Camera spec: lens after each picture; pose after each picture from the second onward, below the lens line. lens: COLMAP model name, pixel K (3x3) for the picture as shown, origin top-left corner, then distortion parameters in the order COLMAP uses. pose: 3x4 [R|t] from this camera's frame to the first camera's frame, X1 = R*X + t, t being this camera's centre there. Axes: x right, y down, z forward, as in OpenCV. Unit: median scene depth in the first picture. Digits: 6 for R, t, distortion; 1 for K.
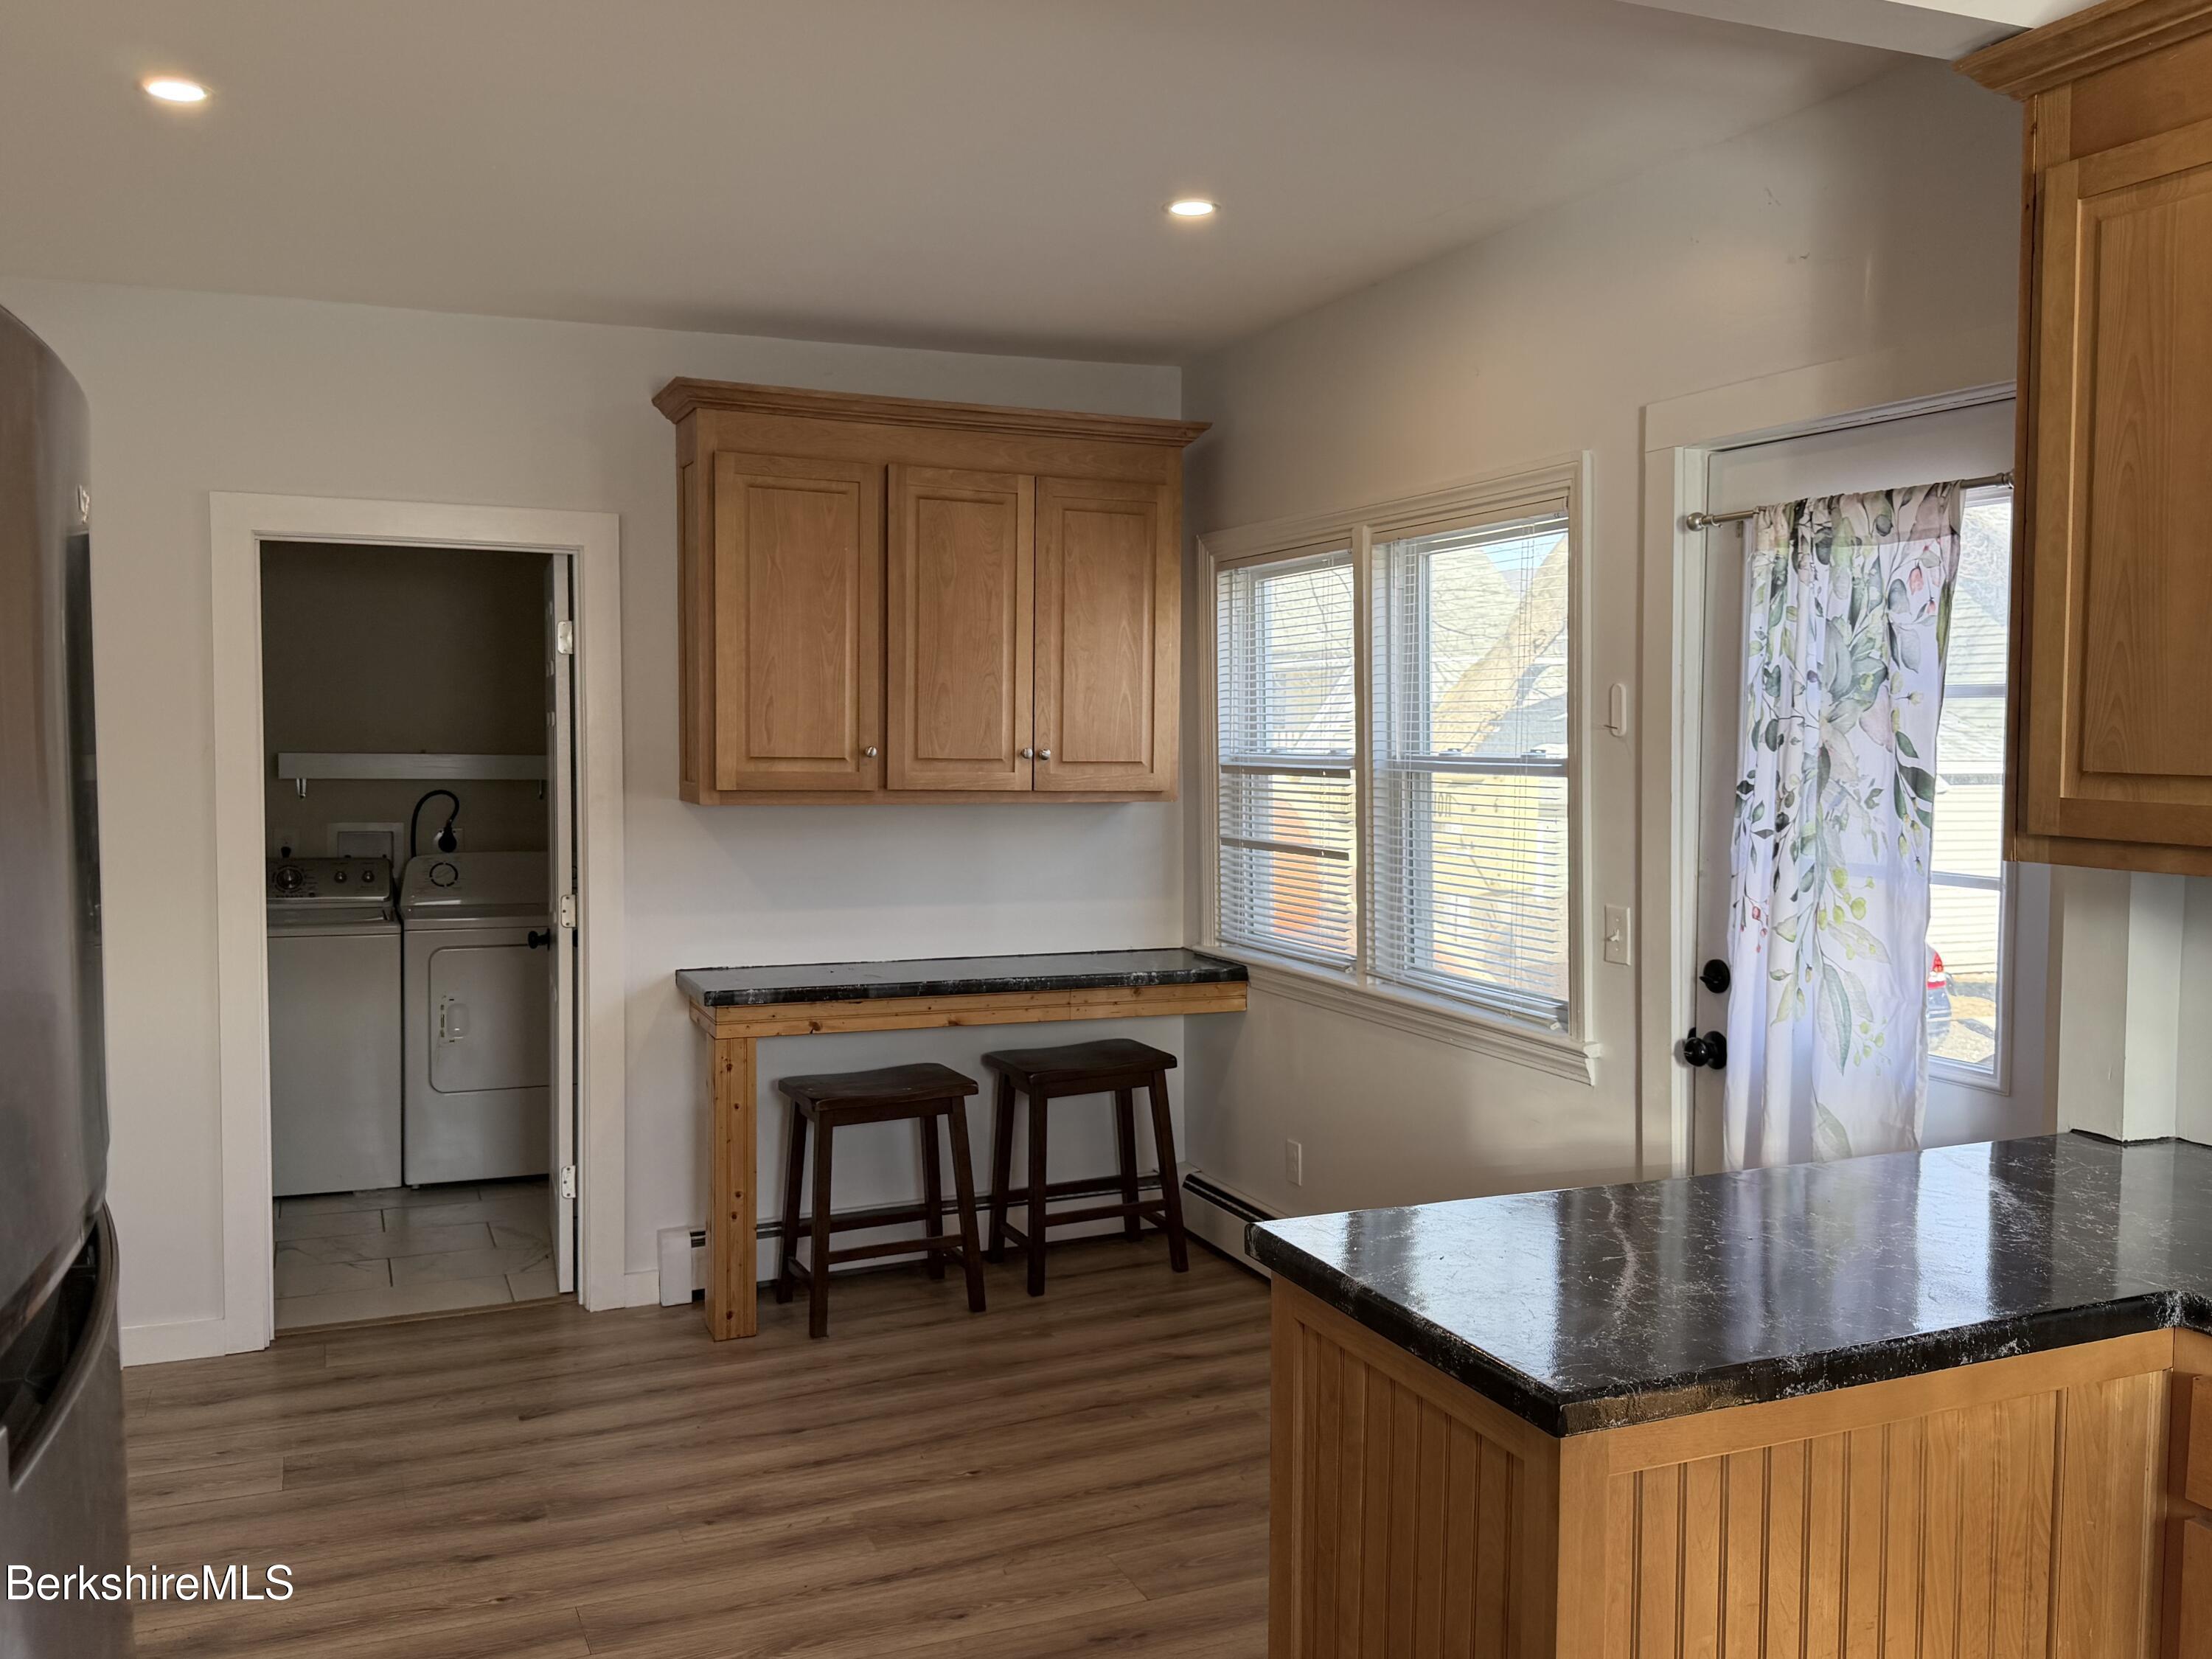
lens RADIAL K [[1739.6, 0, 1092.3], [0, 1739.6, 816.9], [0, 0, 1]] dist [0.064261, -0.087350]
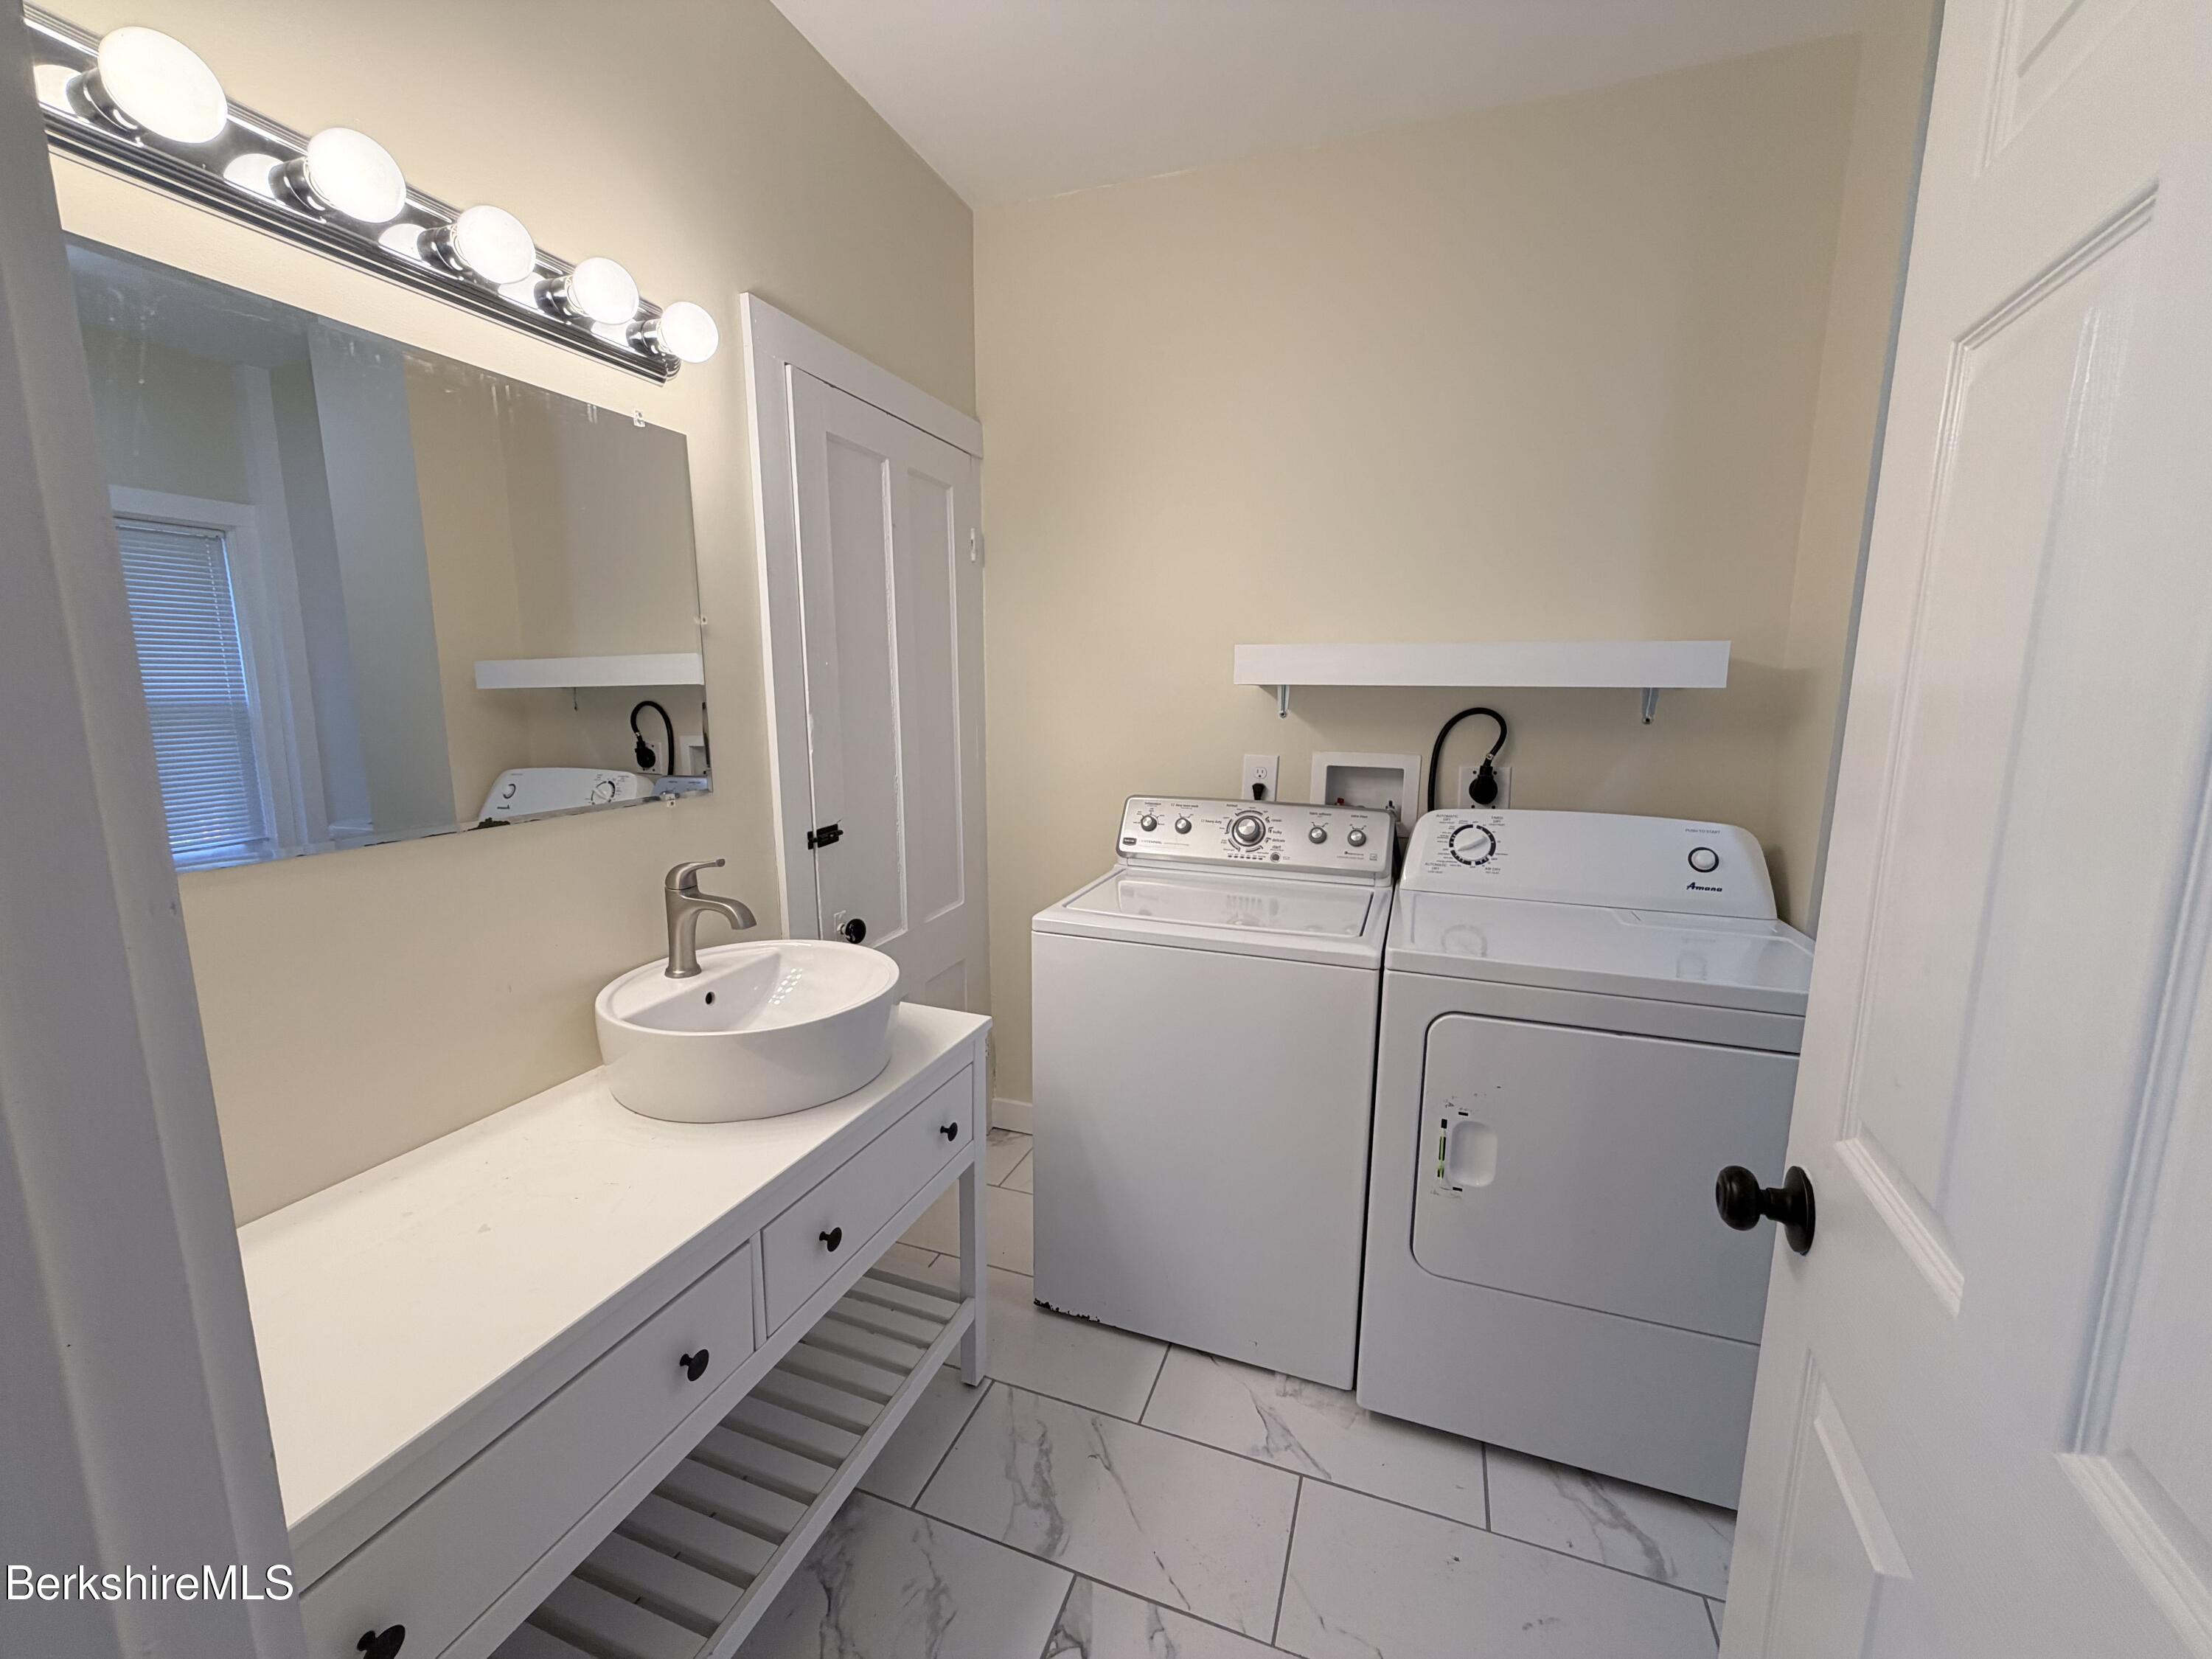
lens RADIAL K [[886.6, 0, 1103.2], [0, 886.6, 830.7], [0, 0, 1]] dist [-0.007379, 0.000025]
pose [[0.720140, 0.103768, -0.686025, -0.251622], [-0.031074, 0.992584, 0.117519, -0.003798], [0.693132, -0.063313, 0.718025, 0.688846]]
